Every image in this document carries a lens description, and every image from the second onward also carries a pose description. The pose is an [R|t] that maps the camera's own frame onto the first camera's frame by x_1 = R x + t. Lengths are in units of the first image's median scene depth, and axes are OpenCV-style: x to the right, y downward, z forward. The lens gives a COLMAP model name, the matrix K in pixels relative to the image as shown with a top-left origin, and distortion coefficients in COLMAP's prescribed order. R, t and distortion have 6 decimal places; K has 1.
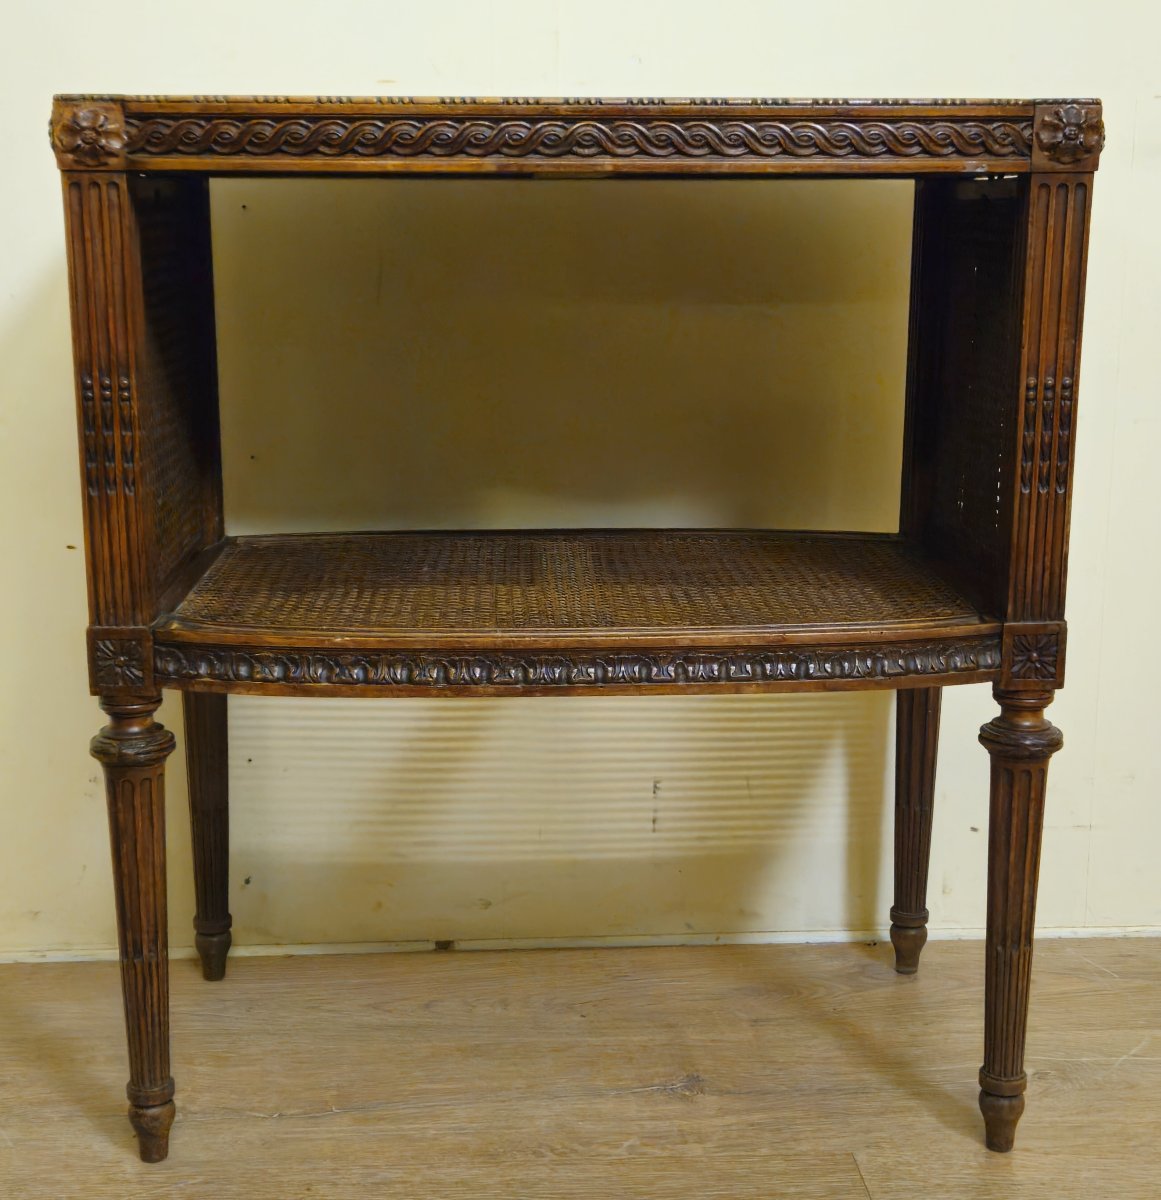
lens RADIAL K [[1907.0, 0, 602.6], [0, 1907.0, 639.1], [0, 0, 1]] dist [0.080081, 0.000000]
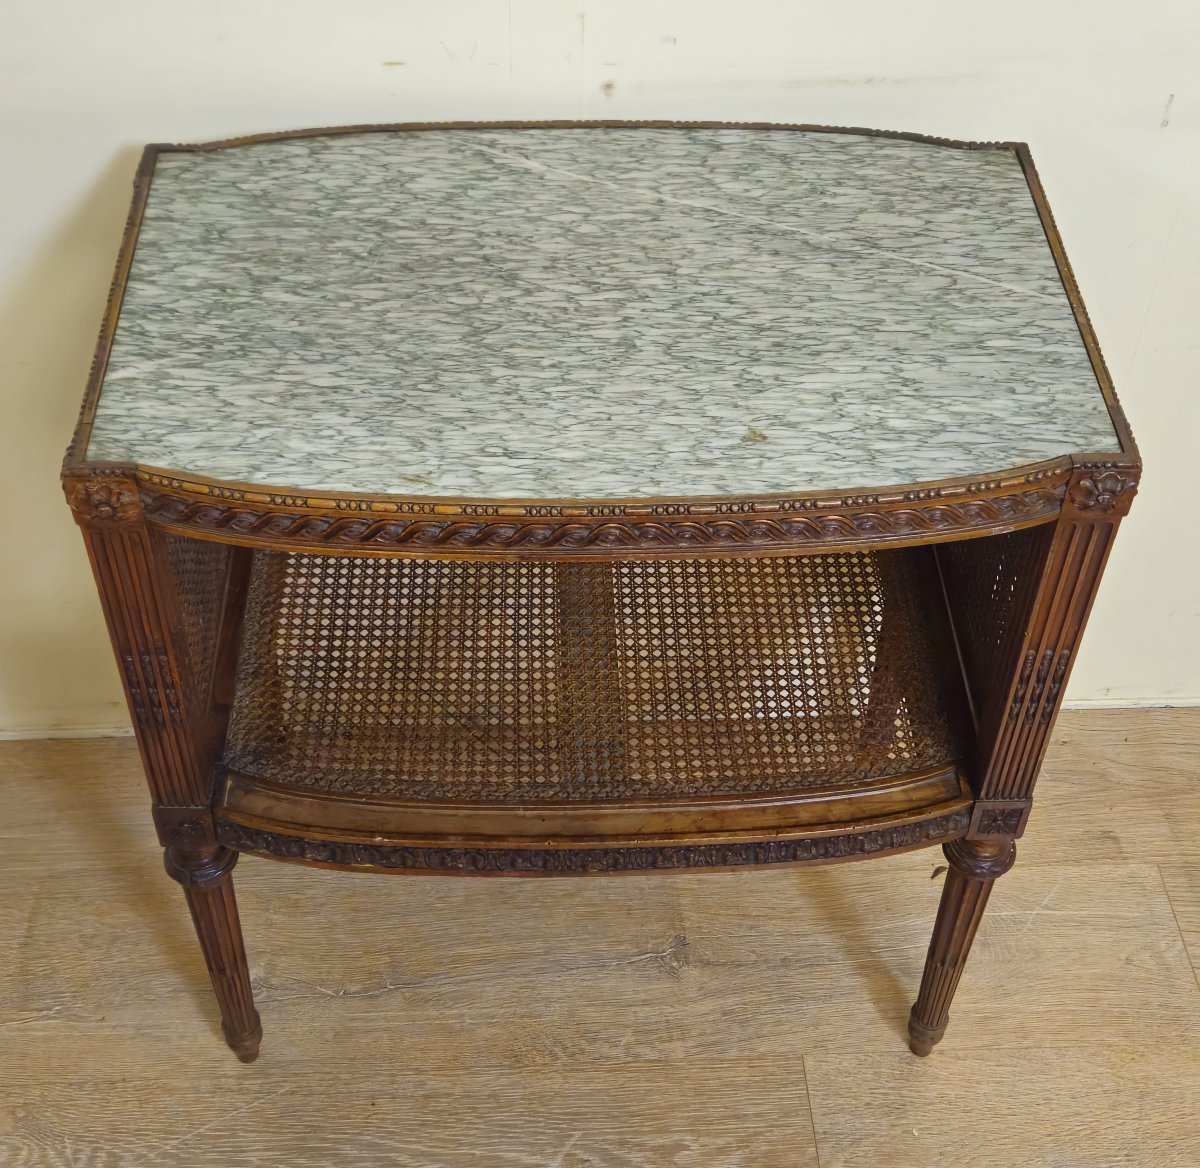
lens RADIAL K [[1781.8, 0, 610.9], [0, 1781.8, 571.2], [0, 0, 1]] dist [0.084140, 0.000000]
pose [[0.999670, 0.024509, 0.007713, -0.013459], [-0.024754, 0.838252, 0.544721, -0.680517], [0.006885, -0.544732, 0.838582, 0.199508]]
